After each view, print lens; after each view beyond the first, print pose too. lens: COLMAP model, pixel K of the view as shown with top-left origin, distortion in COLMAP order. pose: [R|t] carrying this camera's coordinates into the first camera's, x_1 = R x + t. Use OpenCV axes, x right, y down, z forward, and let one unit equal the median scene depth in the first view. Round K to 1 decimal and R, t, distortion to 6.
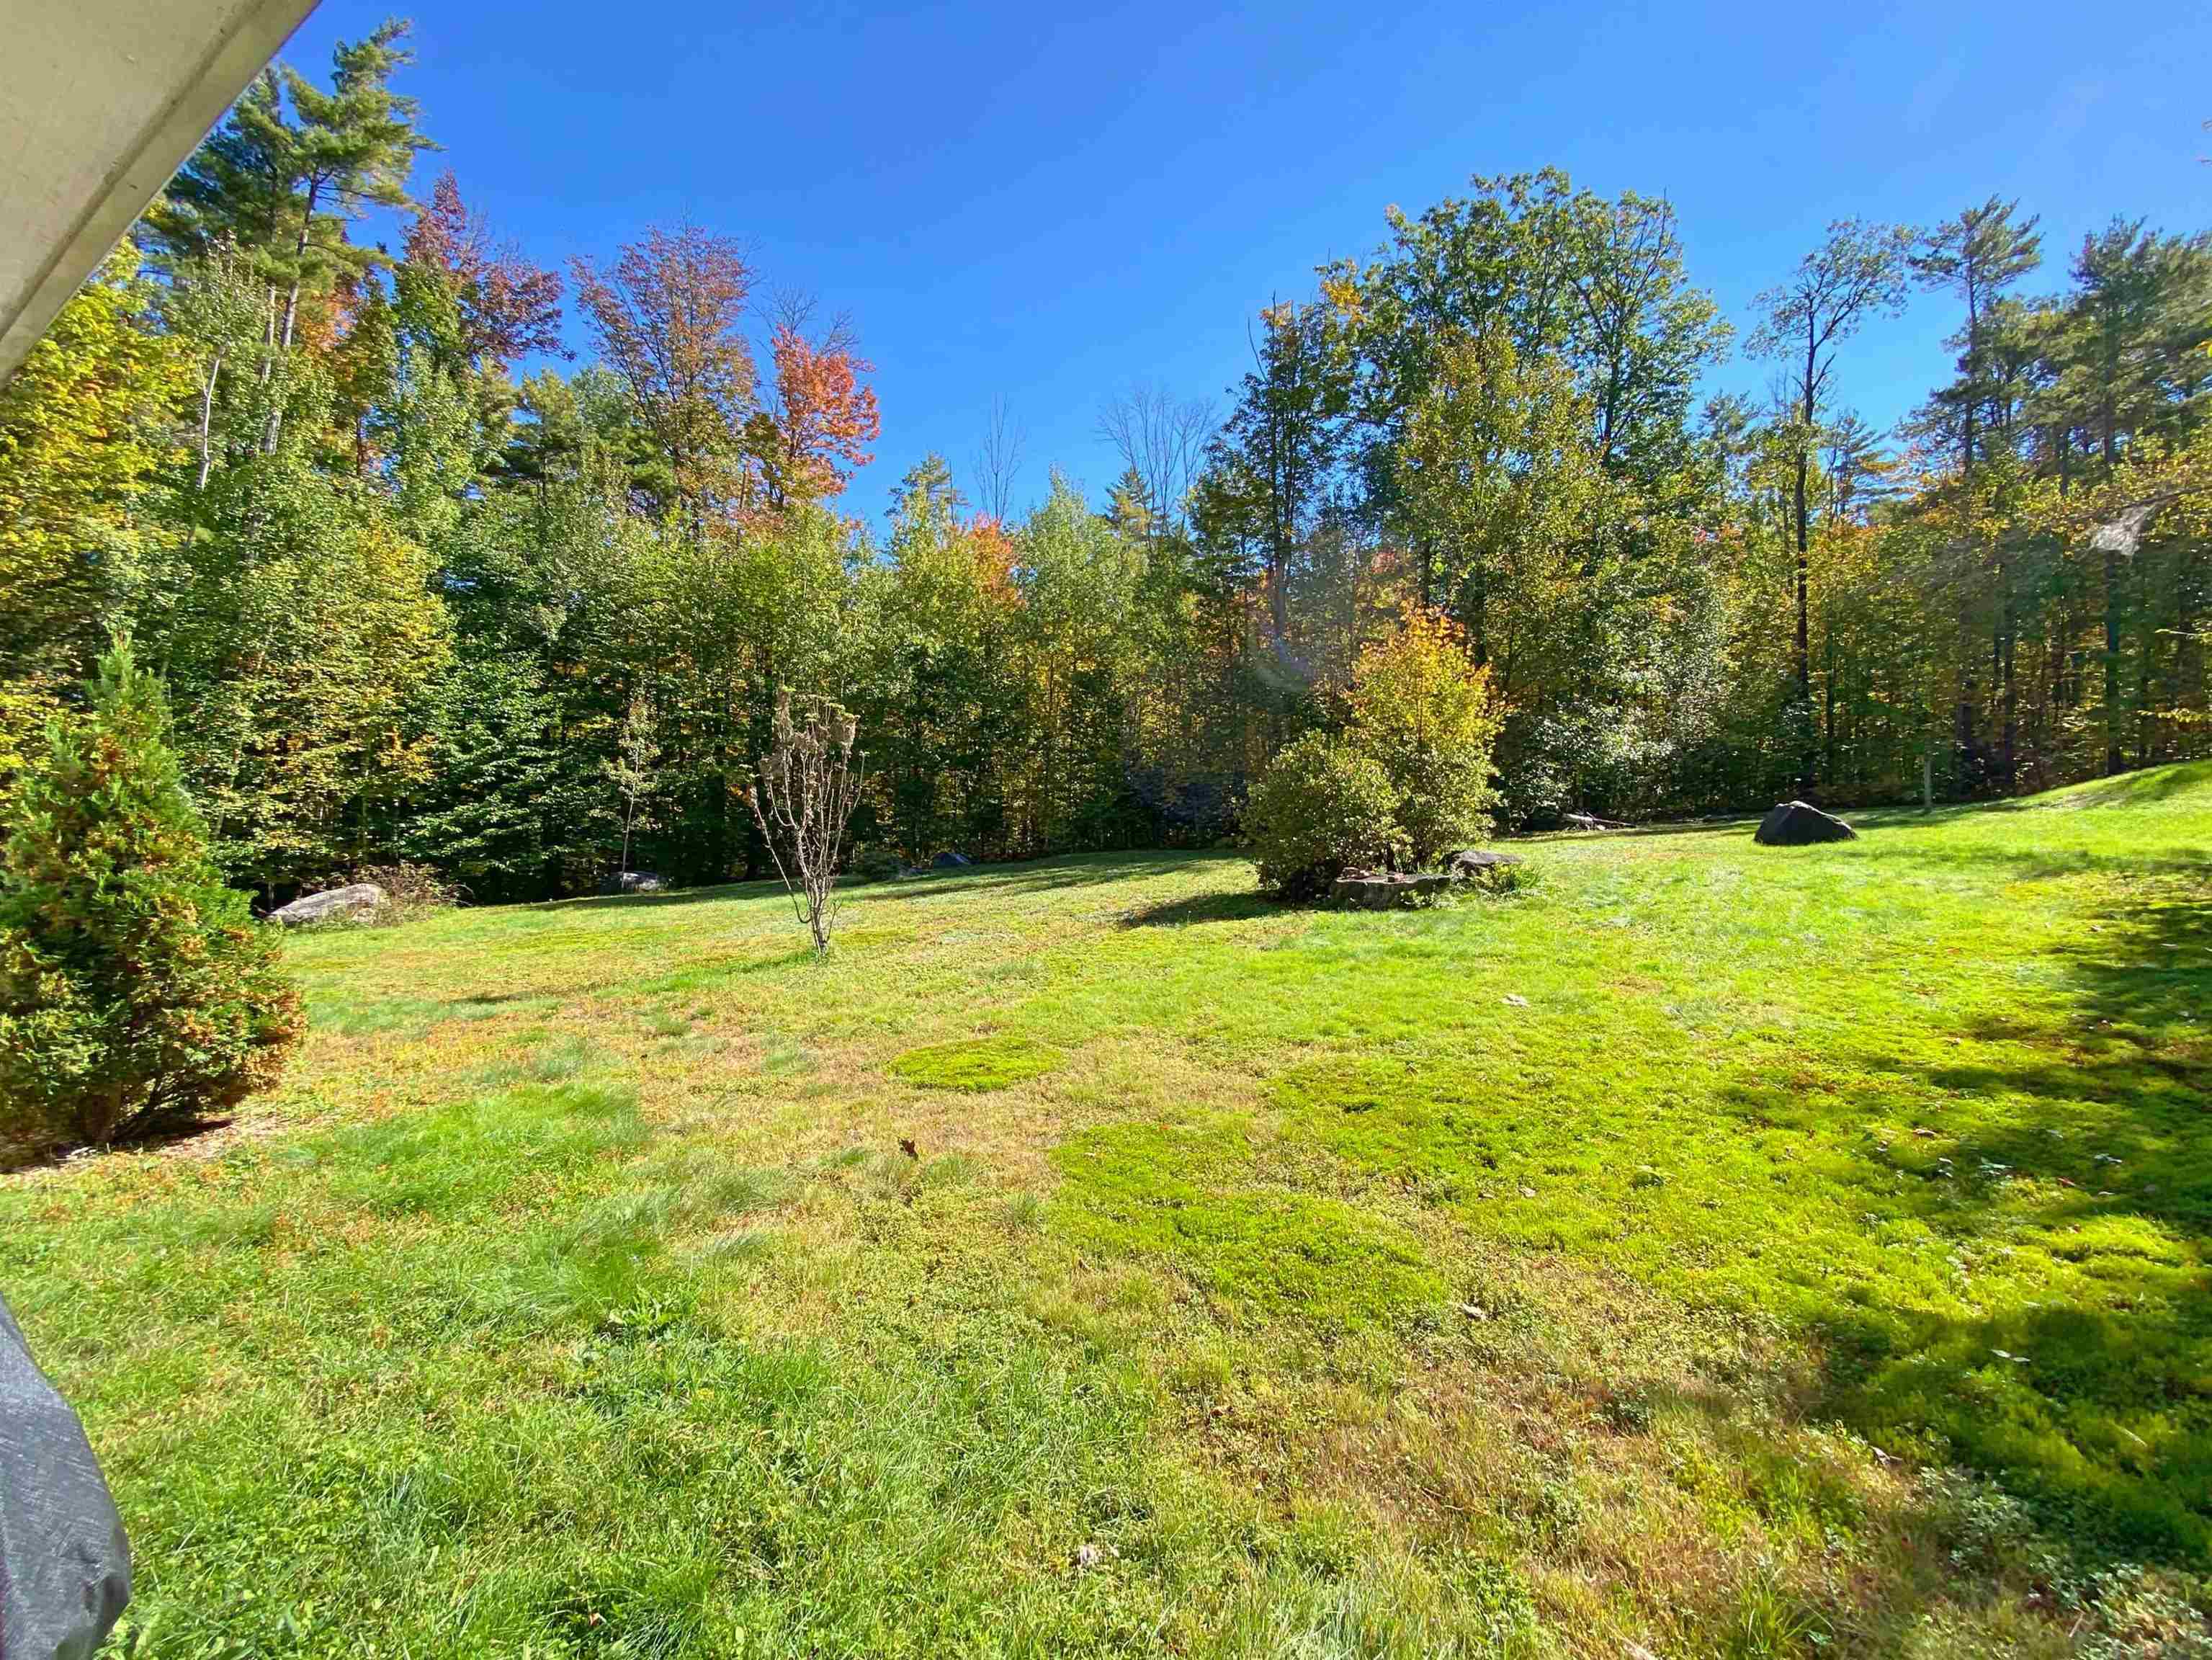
lens RADIAL K [[912.6, 0, 1106.0], [0, 912.6, 830.0], [0, 0, 1]] dist [0.034460, -0.026869]
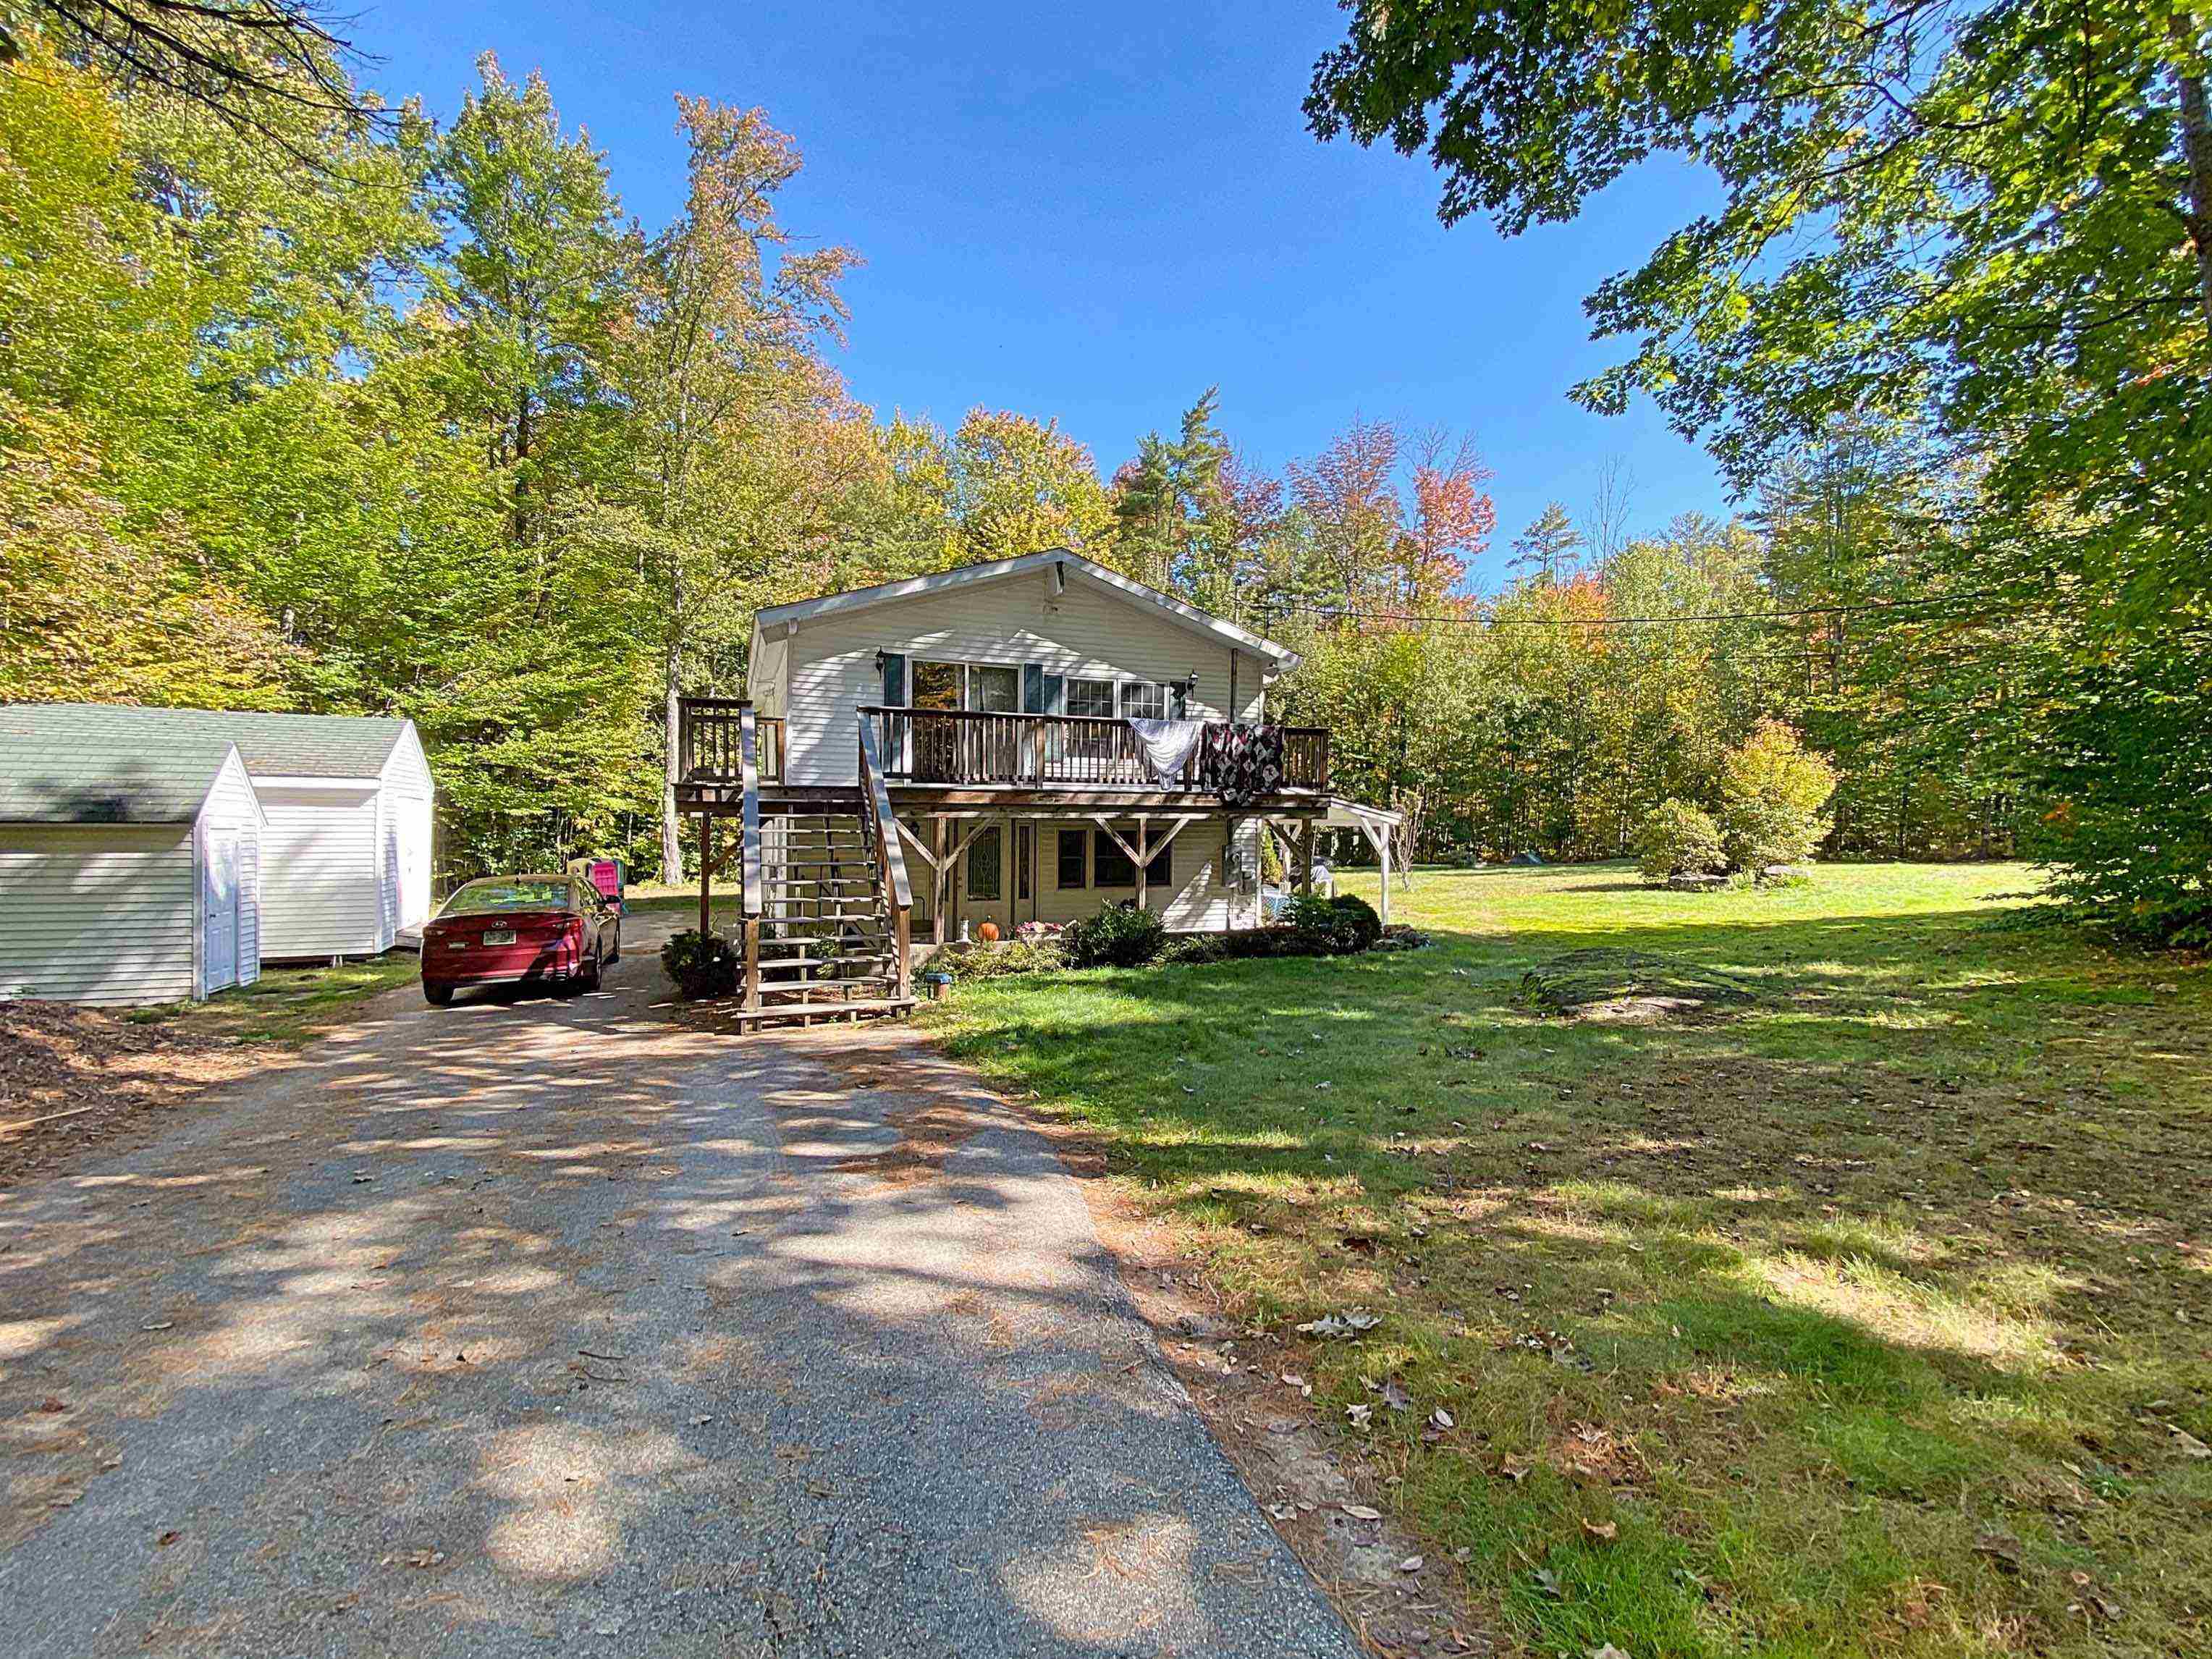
lens RADIAL K [[912.5, 0, 1106.0], [0, 912.5, 829.5], [0, 0, 1]] dist [0.034460, -0.026869]
pose [[0.776642, 0.025596, -0.629422, 0.190921], [-0.014212, 0.999632, 0.023115, -0.028258], [0.629782, -0.009006, 0.776719, -0.440832]]
